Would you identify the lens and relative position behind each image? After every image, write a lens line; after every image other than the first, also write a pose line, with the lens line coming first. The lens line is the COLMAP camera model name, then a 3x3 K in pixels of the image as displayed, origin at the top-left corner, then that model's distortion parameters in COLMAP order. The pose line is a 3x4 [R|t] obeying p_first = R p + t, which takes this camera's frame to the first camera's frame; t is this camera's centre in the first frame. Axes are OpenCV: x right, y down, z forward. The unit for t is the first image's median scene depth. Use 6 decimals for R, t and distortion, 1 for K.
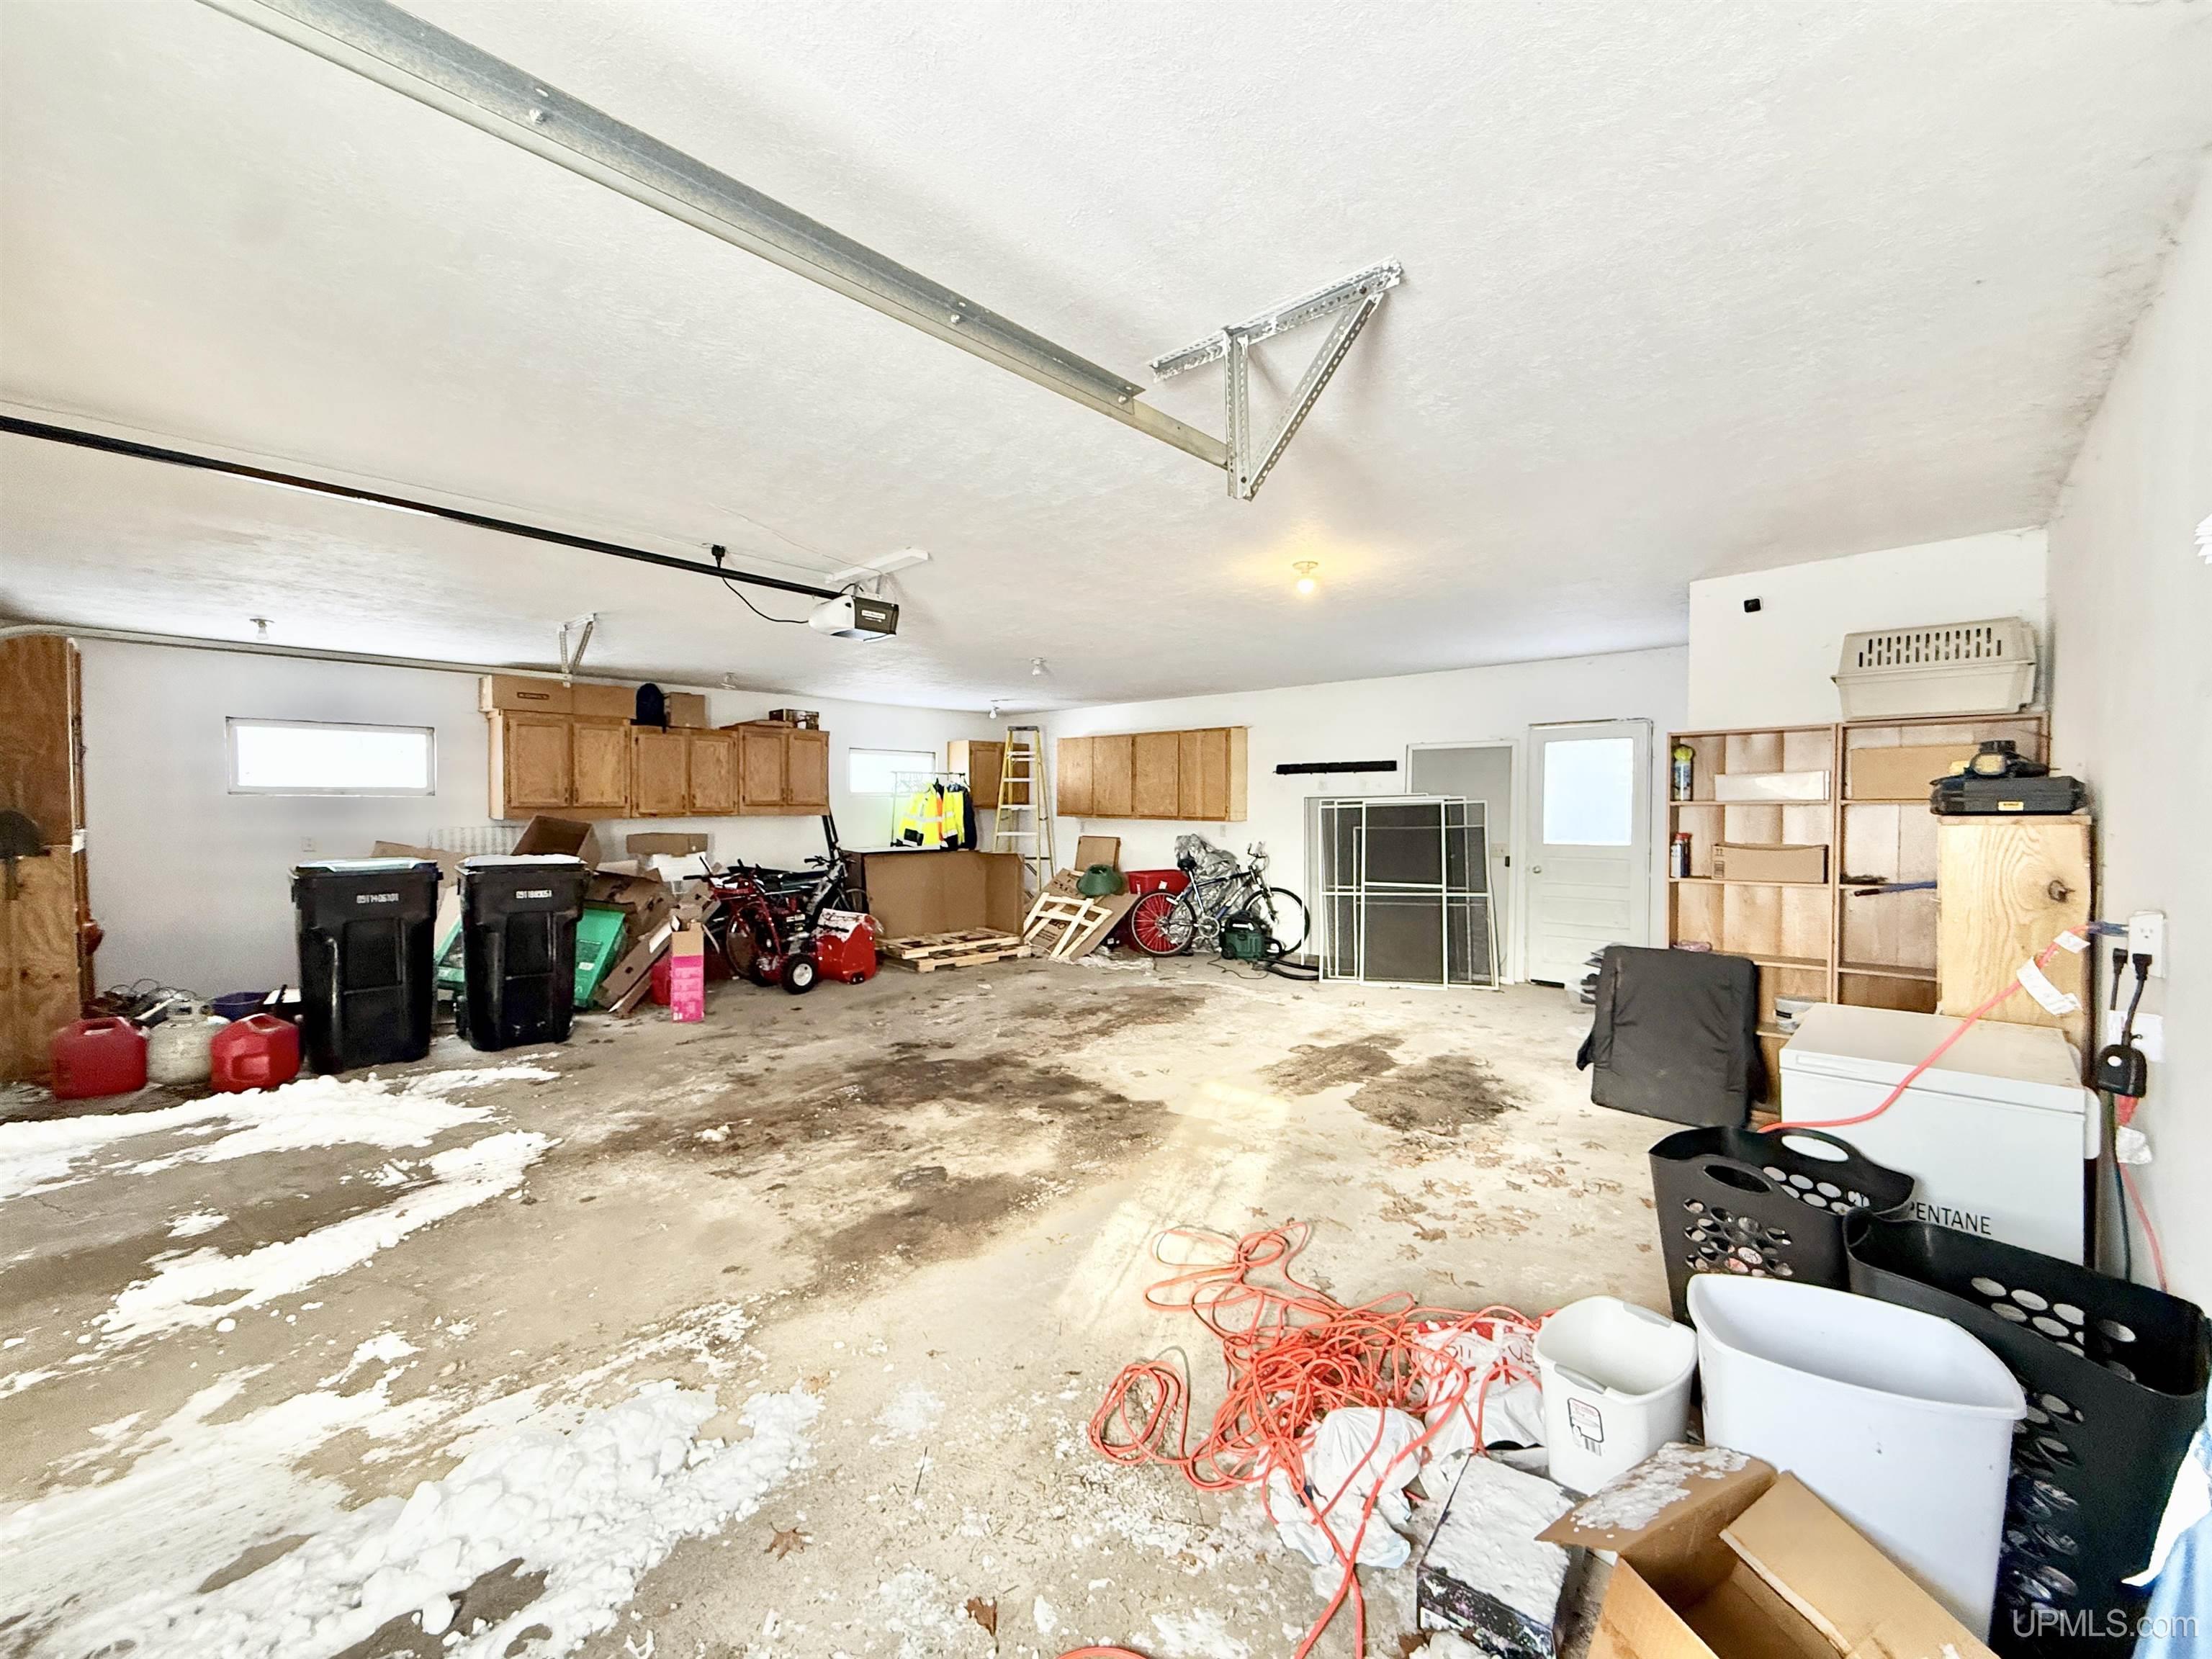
lens RADIAL K [[880.2, 0, 1102.3], [0, 880.2, 819.9], [0, 0, 1]] dist [0.000452, -0.000346]
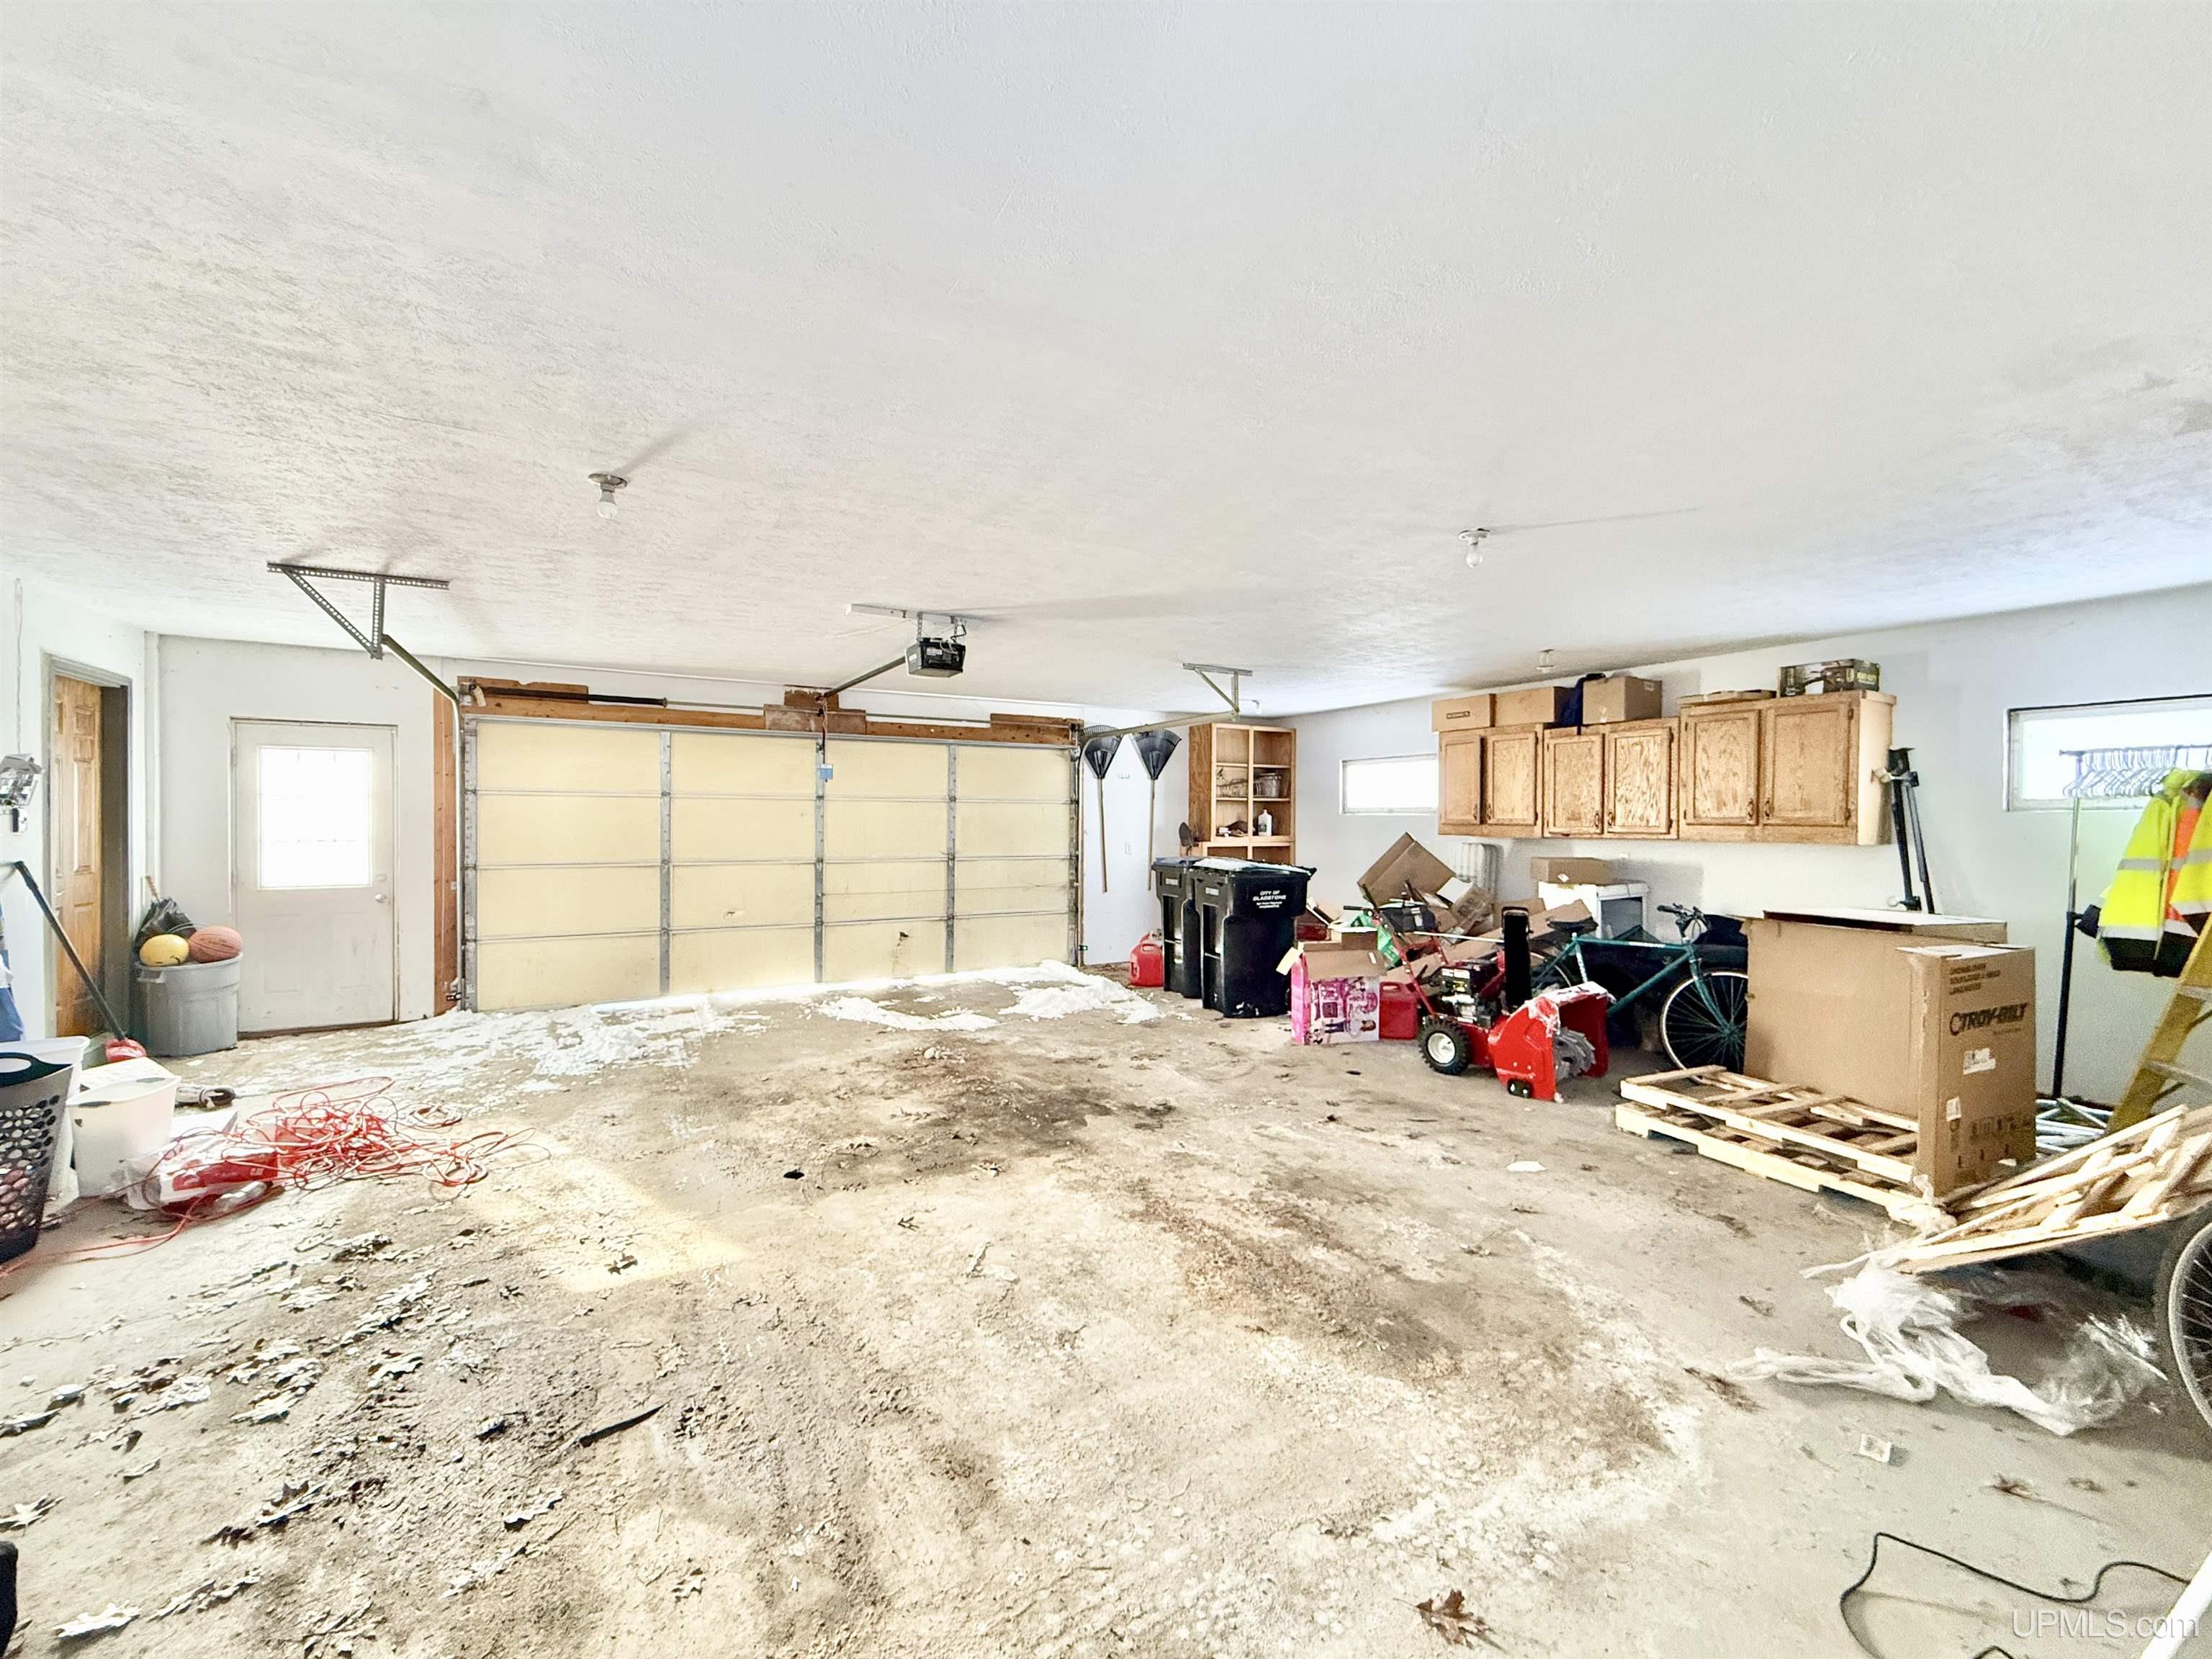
lens RADIAL K [[880.2, 0, 1101.6], [0, 880.2, 824.1], [0, 0, 1]] dist [0.000452, -0.000346]
pose [[-0.298383, 0.013942, -0.954344, 0.660814], [-0.016539, 0.999668, 0.019775, -0.038900], [0.954303, 0.021684, -0.298054, 1.315727]]
